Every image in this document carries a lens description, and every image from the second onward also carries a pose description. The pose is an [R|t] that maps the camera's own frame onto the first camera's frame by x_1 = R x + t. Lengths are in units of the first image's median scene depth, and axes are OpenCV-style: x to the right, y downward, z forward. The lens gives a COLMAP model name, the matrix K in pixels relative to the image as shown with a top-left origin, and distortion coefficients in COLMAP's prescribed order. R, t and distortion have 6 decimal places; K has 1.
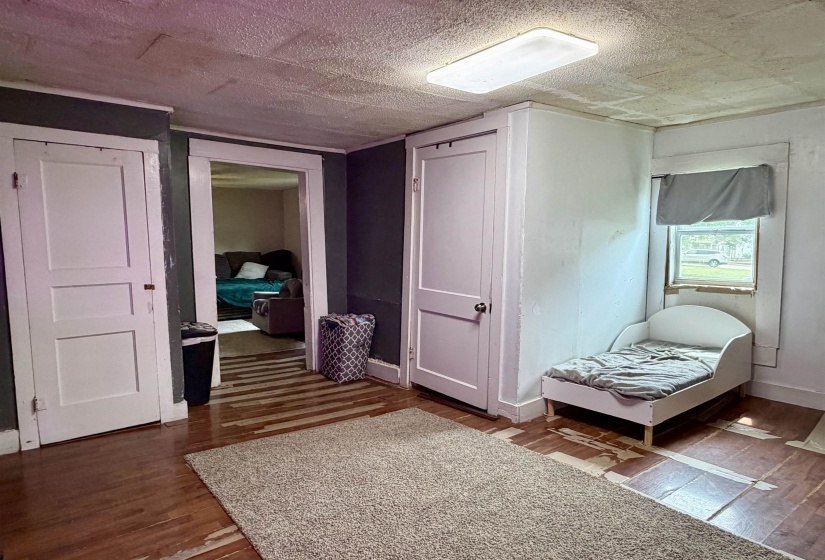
lens RADIAL K [[527.6, 0, 412.5], [0, 527.6, 280.0], [0, 0, 1]] dist [-0.000199, 0.000060]
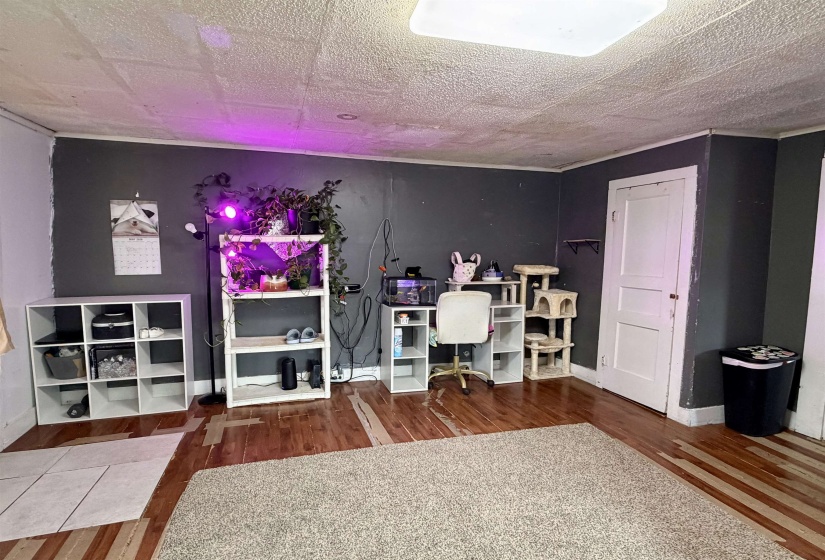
lens RADIAL K [[441.2, 0, 412.5], [0, 441.2, 280.0], [0, 0, 1]] dist [-0.001294, -0.000131]
pose [[-0.370883, 0.064629, -0.926428, 0.599535], [-0.081599, 0.991449, 0.101832, -0.073907], [0.925088, 0.113363, -0.362438, 0.820300]]
